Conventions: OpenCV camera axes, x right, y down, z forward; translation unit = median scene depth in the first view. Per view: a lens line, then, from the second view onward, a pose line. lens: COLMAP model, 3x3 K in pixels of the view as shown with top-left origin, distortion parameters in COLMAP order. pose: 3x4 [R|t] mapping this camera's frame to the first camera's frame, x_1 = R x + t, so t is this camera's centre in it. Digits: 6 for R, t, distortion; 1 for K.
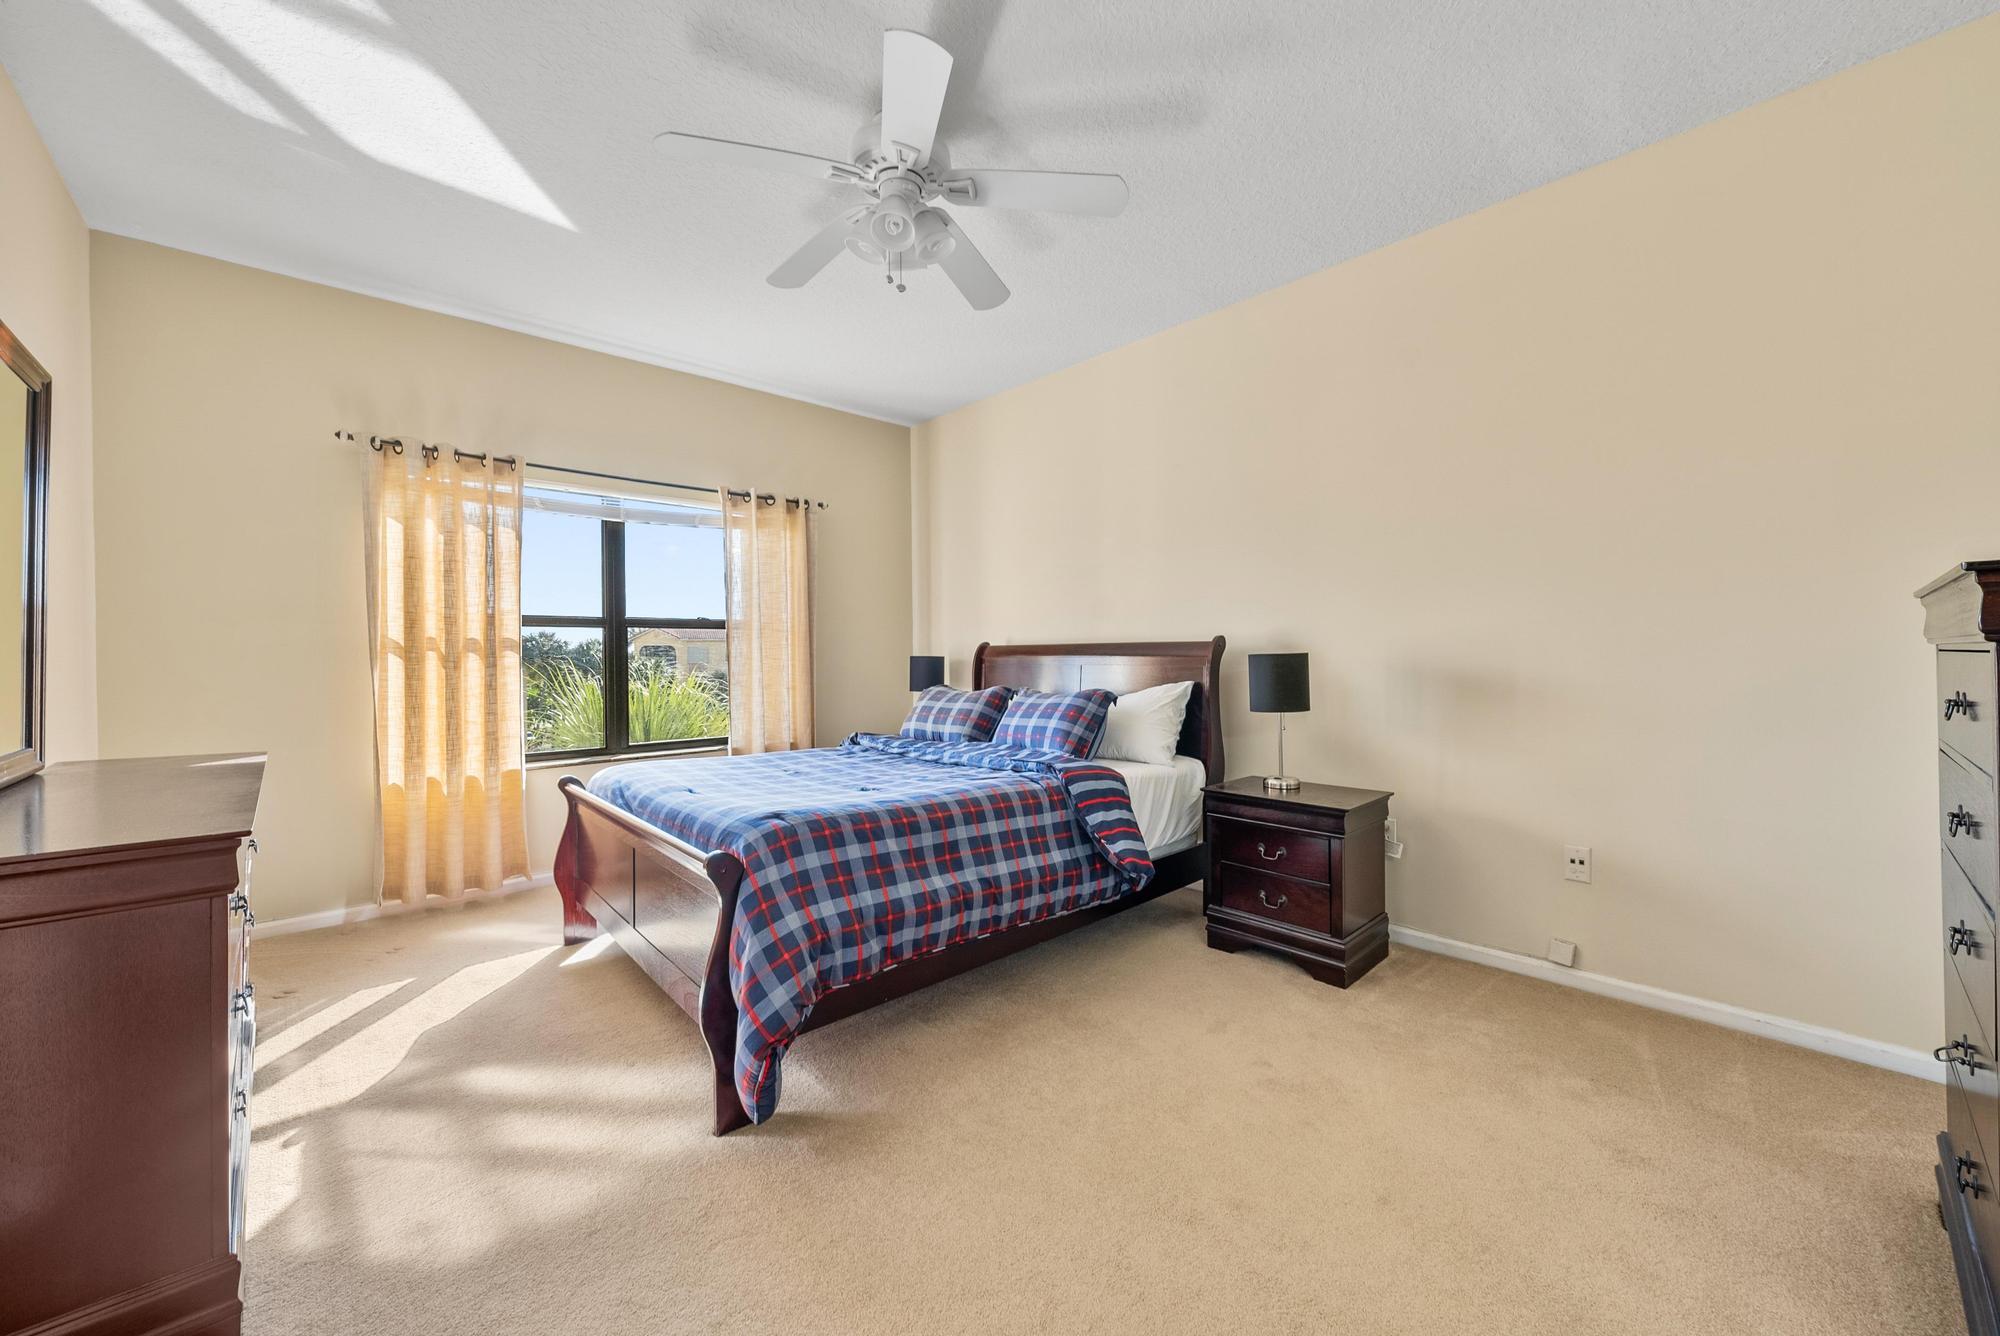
lens RADIAL K [[813.4, 0, 999.4], [0, 813.4, 664.2], [0, 0, 1]] dist [0.000891, -0.000015]
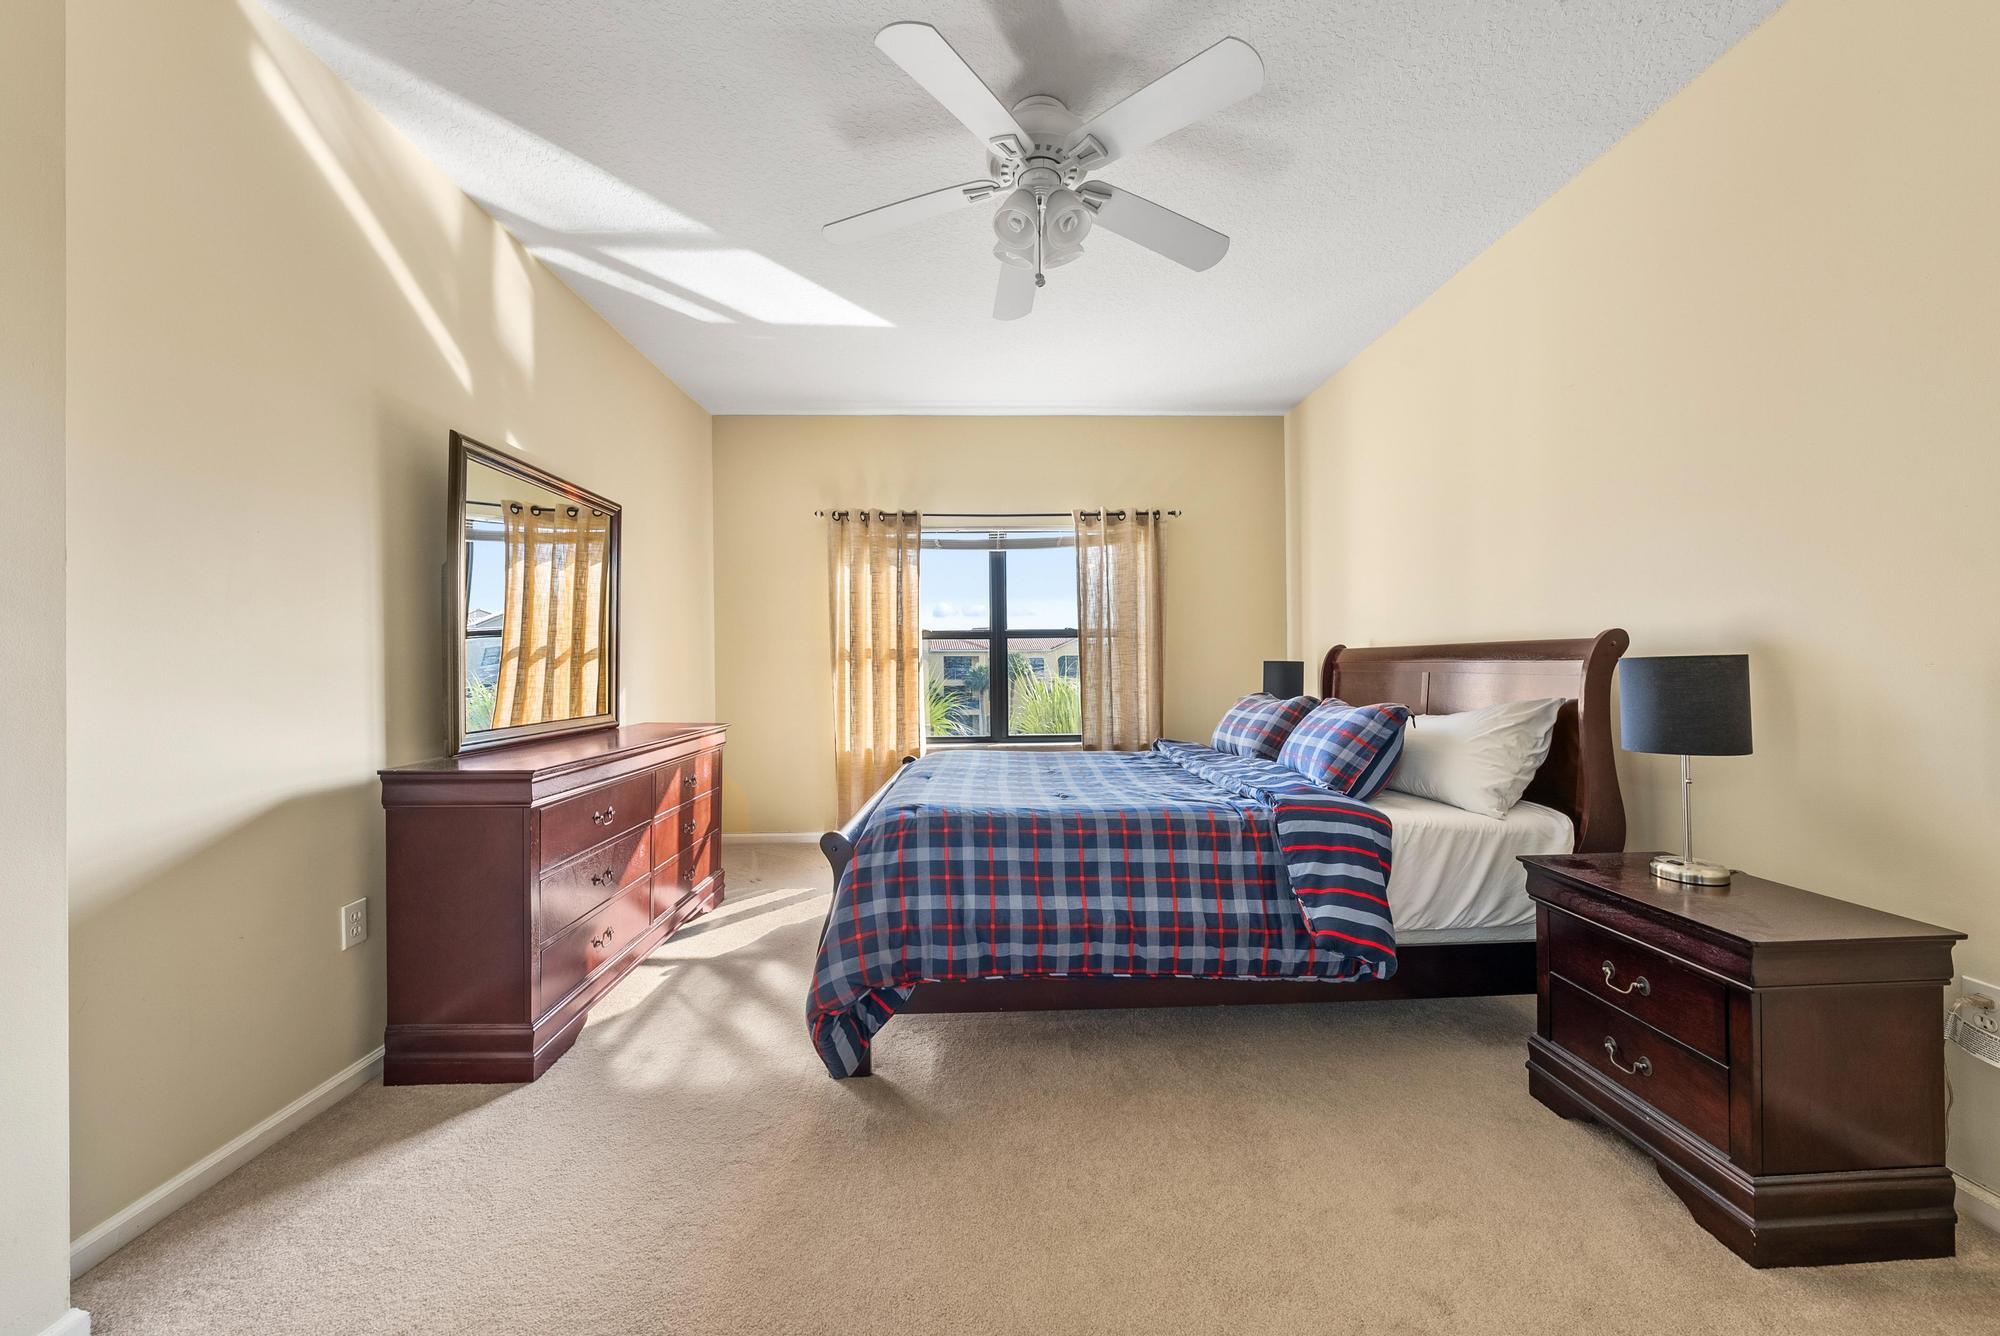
lens RADIAL K [[726.4, 0, 1000.0], [0, 726.4, 668.0], [0, 0, 1]] dist [-0.002036, -0.000348]
pose [[0.727961, 0.003693, -0.685608, 0.349979], [-0.003772, 0.999992, 0.001382, -0.002893], [0.685608, 0.001580, 0.727970, 0.268331]]
